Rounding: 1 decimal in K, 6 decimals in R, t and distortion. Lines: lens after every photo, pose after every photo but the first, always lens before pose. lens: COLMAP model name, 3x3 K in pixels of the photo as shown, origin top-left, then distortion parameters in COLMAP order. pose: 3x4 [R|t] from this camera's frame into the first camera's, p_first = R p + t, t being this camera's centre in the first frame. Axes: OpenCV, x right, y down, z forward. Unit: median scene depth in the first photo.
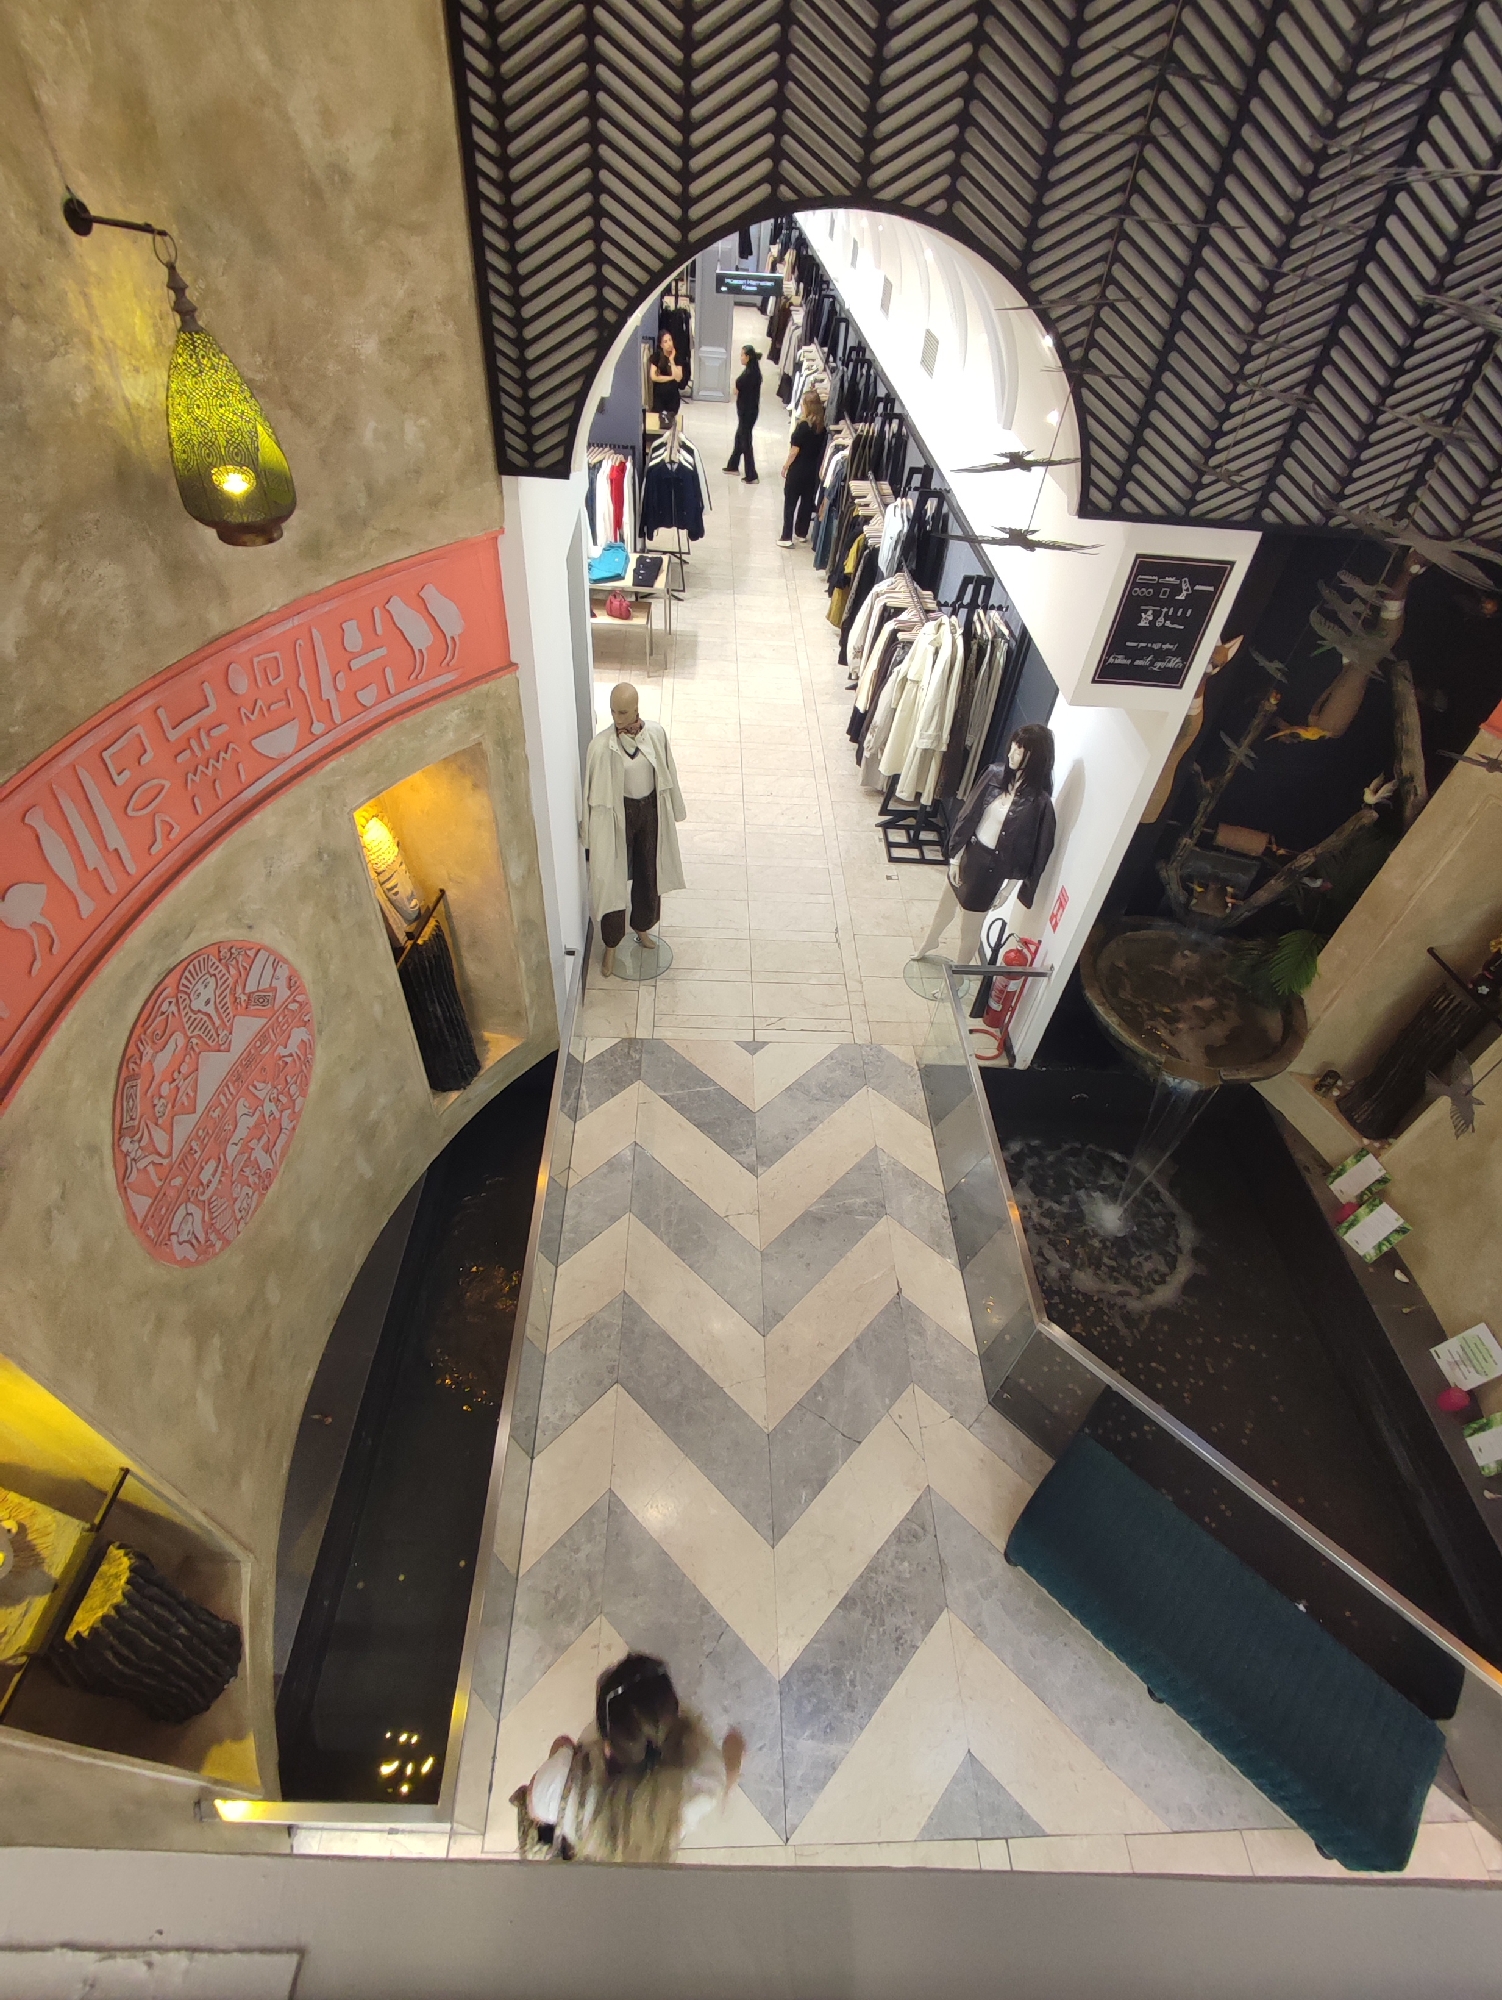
lens RADIAL K [[914.4, 0, 745.1], [0, 914.4, 1001.7], [0, 0, 1]] dist [-0.003398, -0.000734]
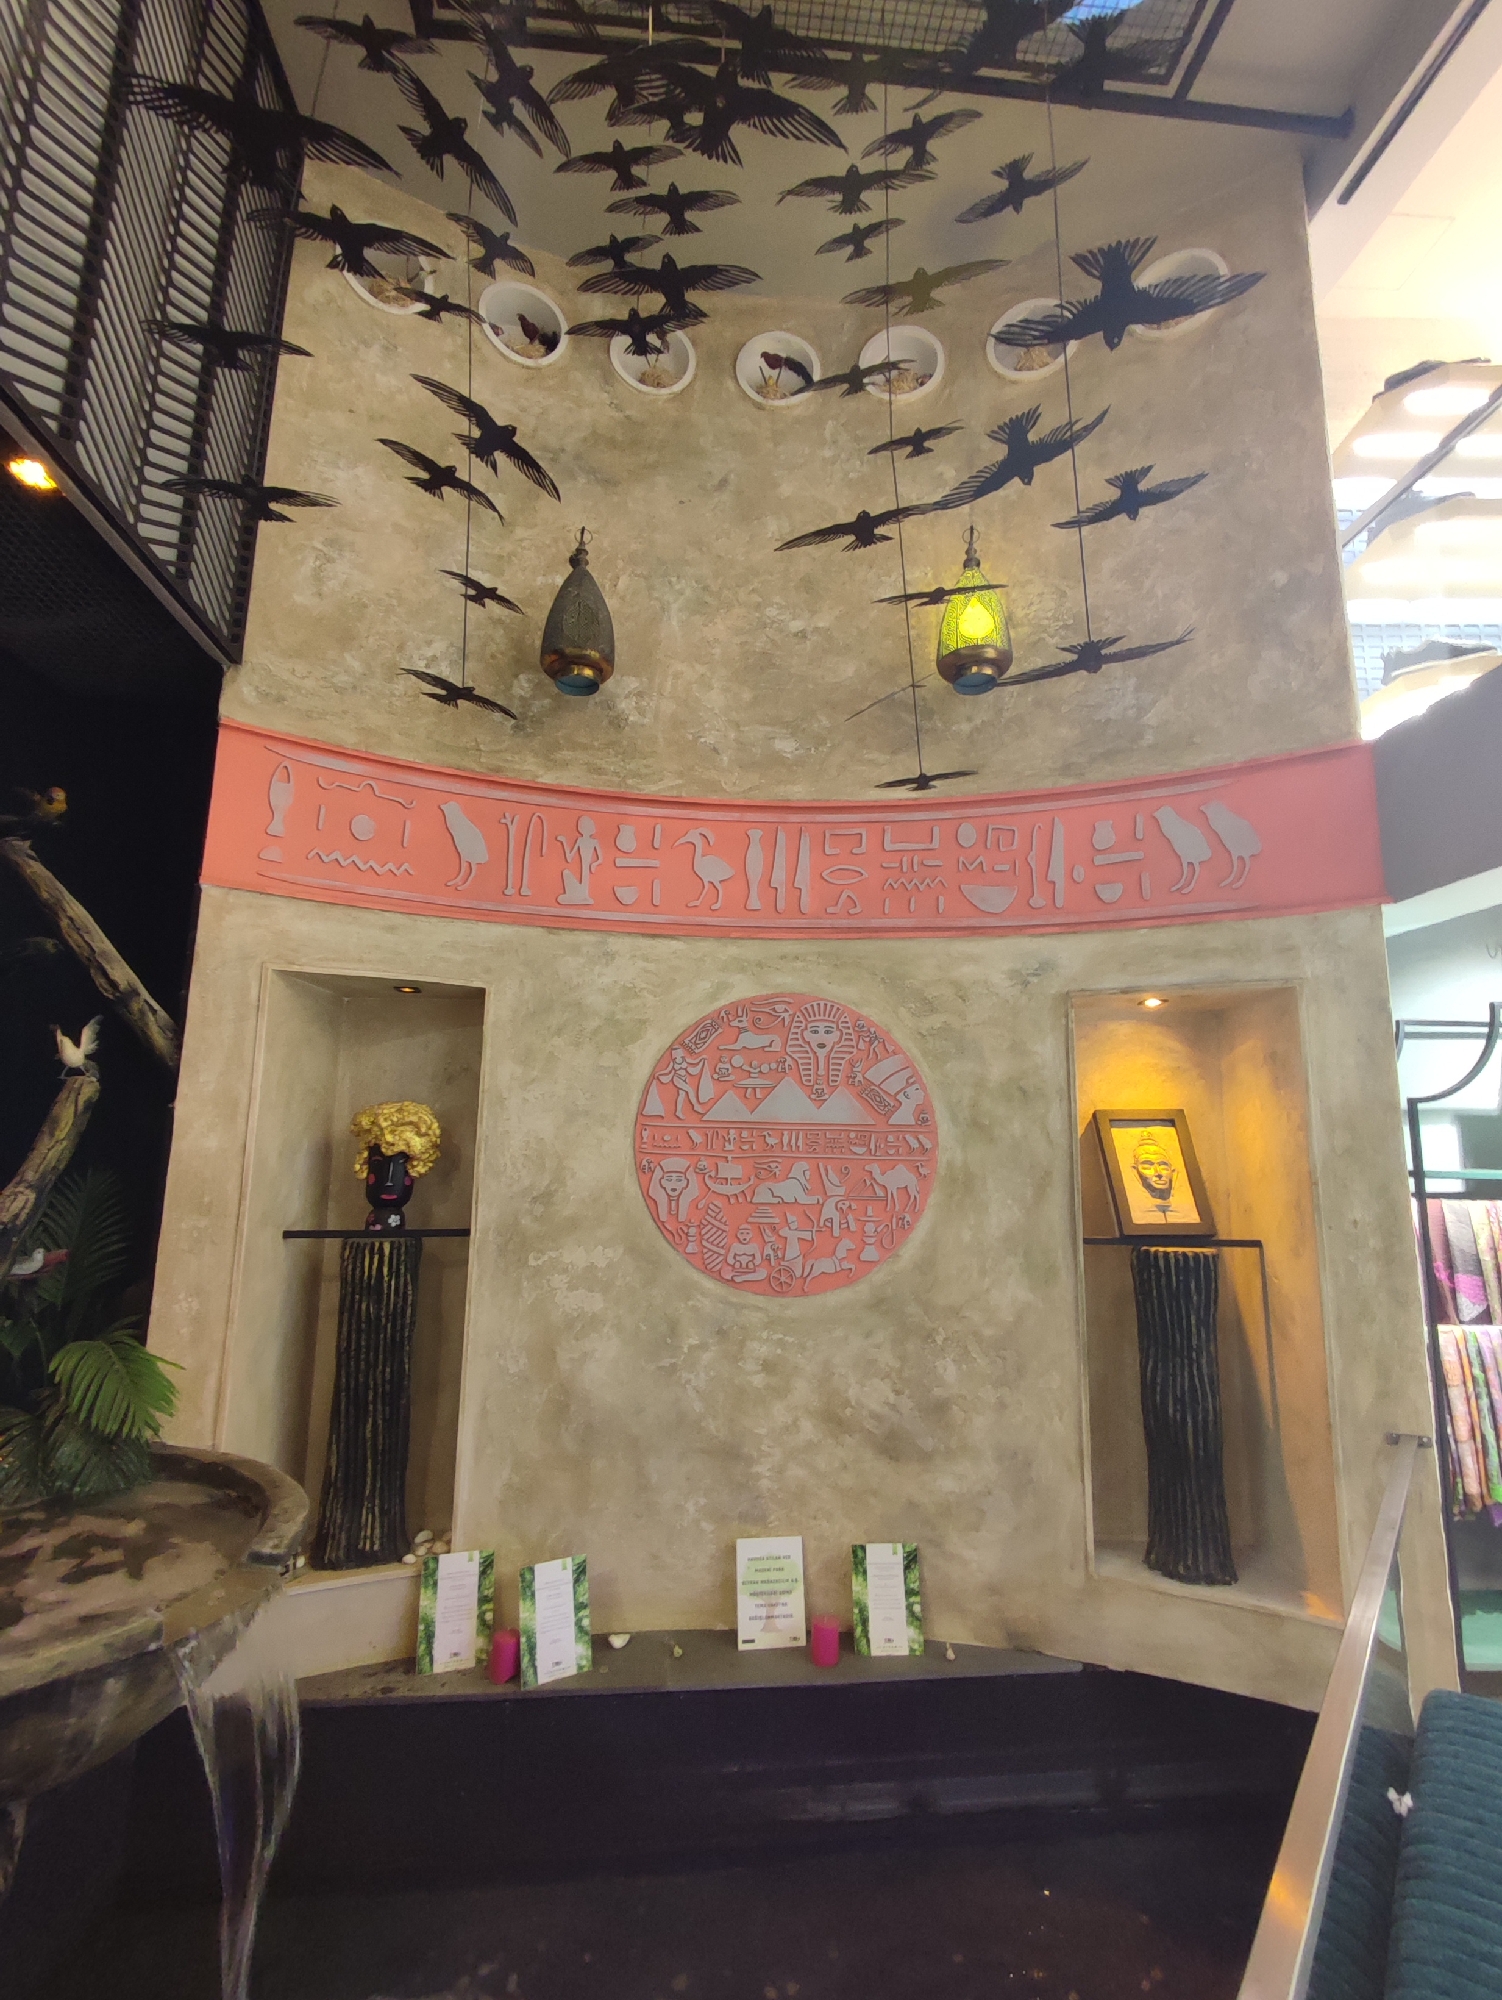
lens RADIAL K [[914.4, 0, 745.1], [0, 914.4, 1001.7], [0, 0, 1]] dist [-0.003398, -0.000734]
pose [[-0.085897, 0.088345, 0.992379, 0.058597], [0.697795, 0.716290, -0.003368, 0.051114], [-0.711129, 0.692188, -0.123173, 0.692055]]
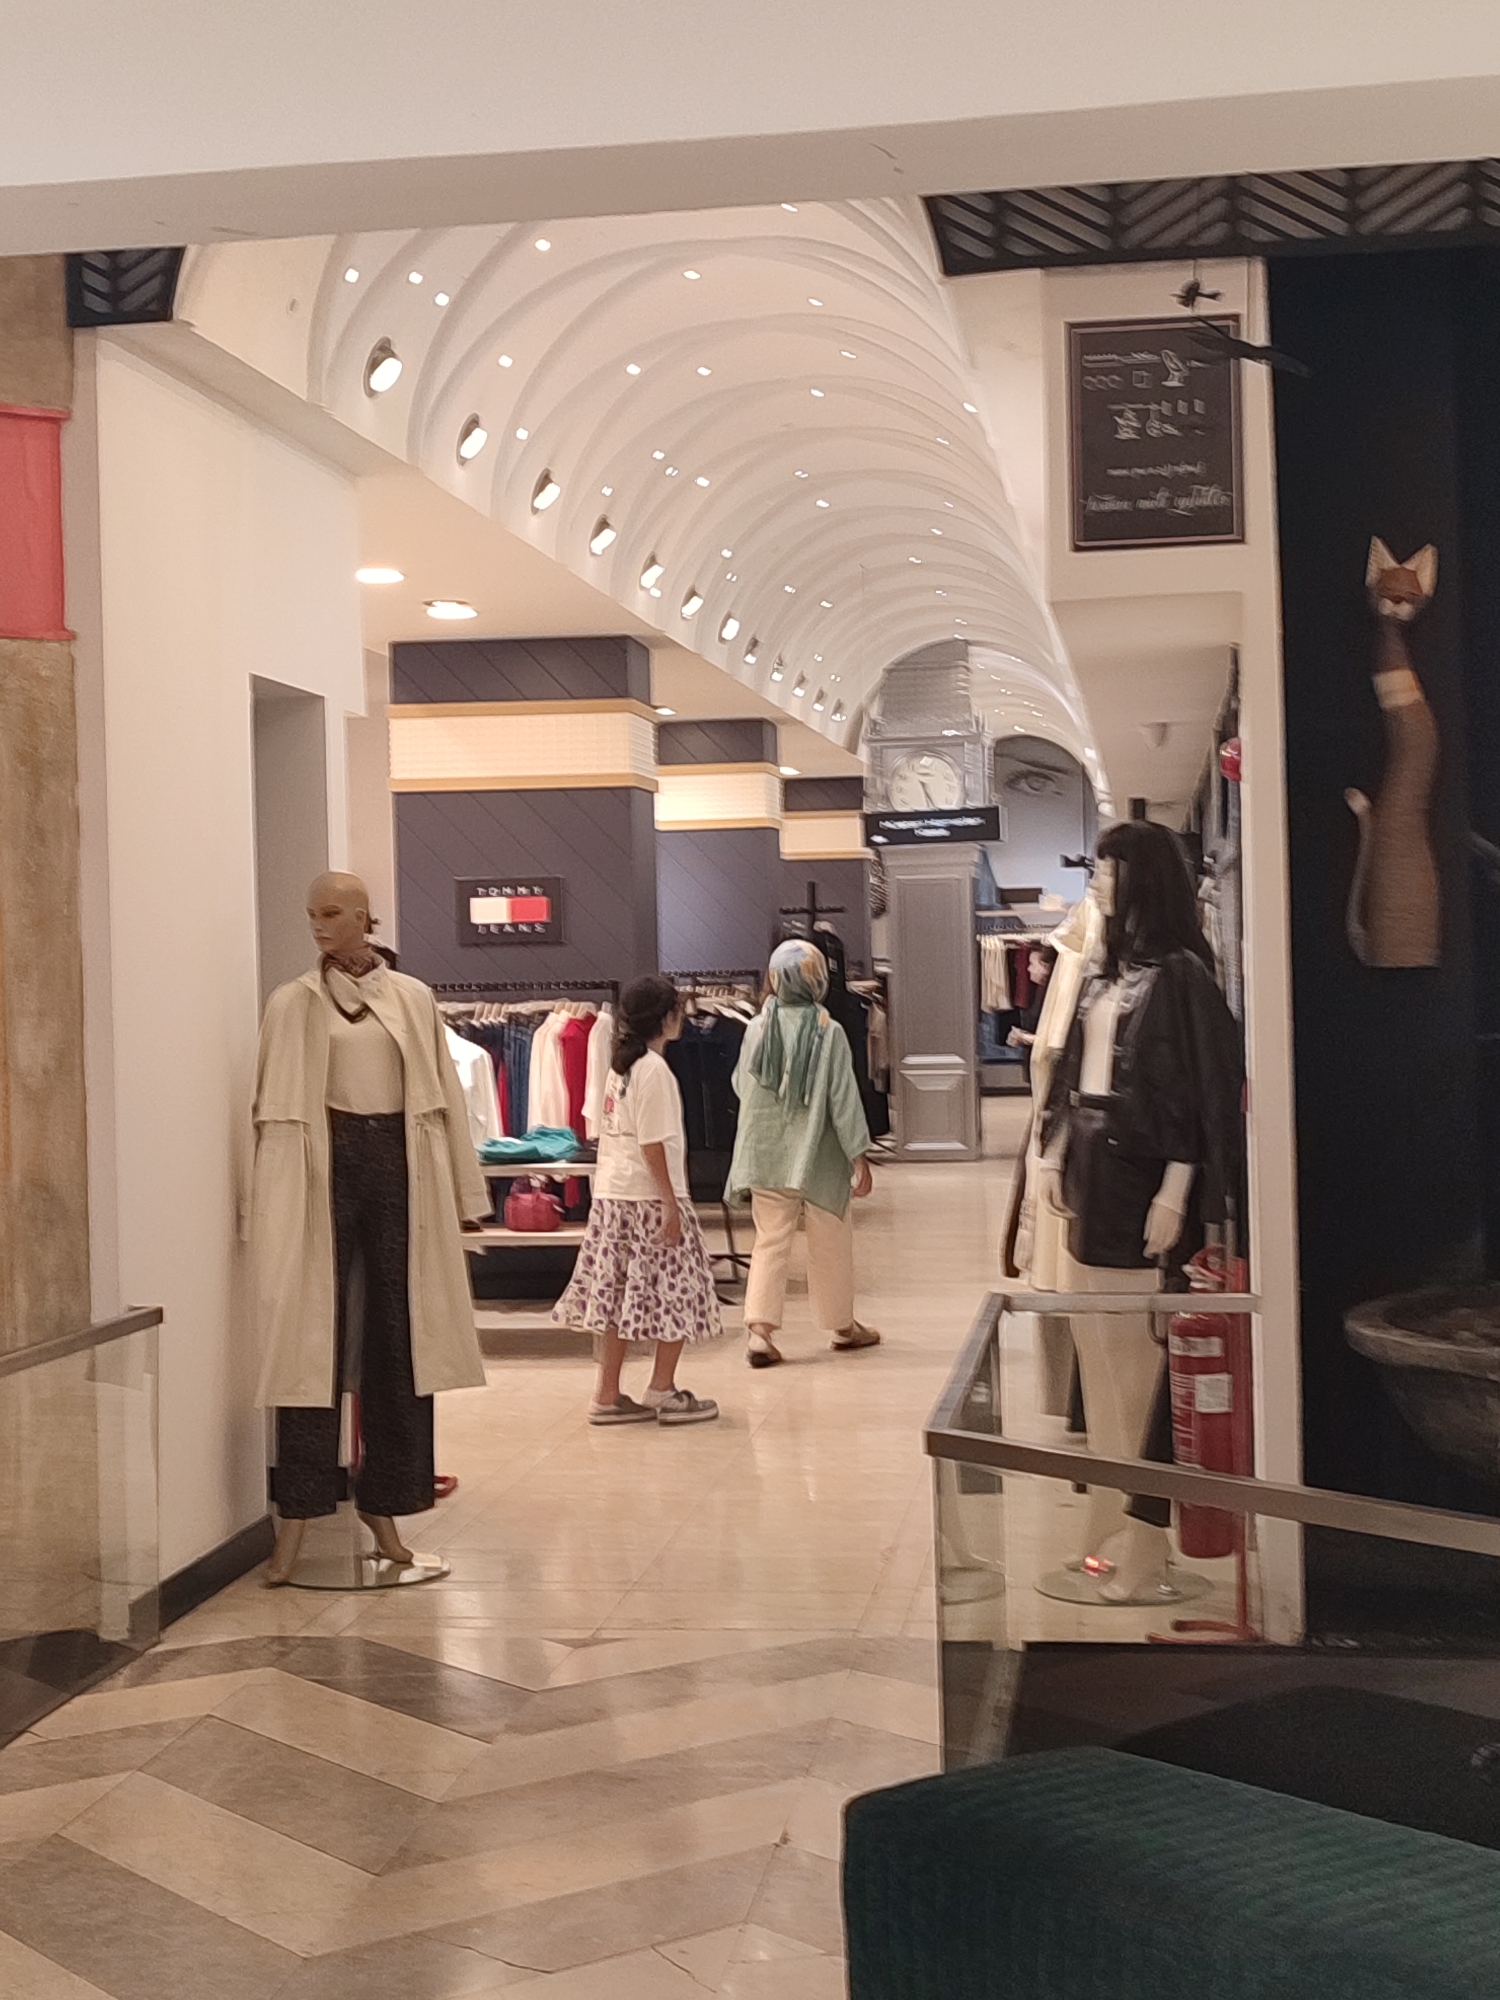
lens RADIAL K [[2956.9, 0, 790.8], [0, 2956.9, 999.7], [0, 0, 1]] dist [0.086421, -0.013361]
pose [[0.984758, -0.088397, -0.149790, 0.353783], [-0.044079, 0.706262, -0.706577, 0.853967], [0.168251, 0.702410, 0.691601, -0.049647]]
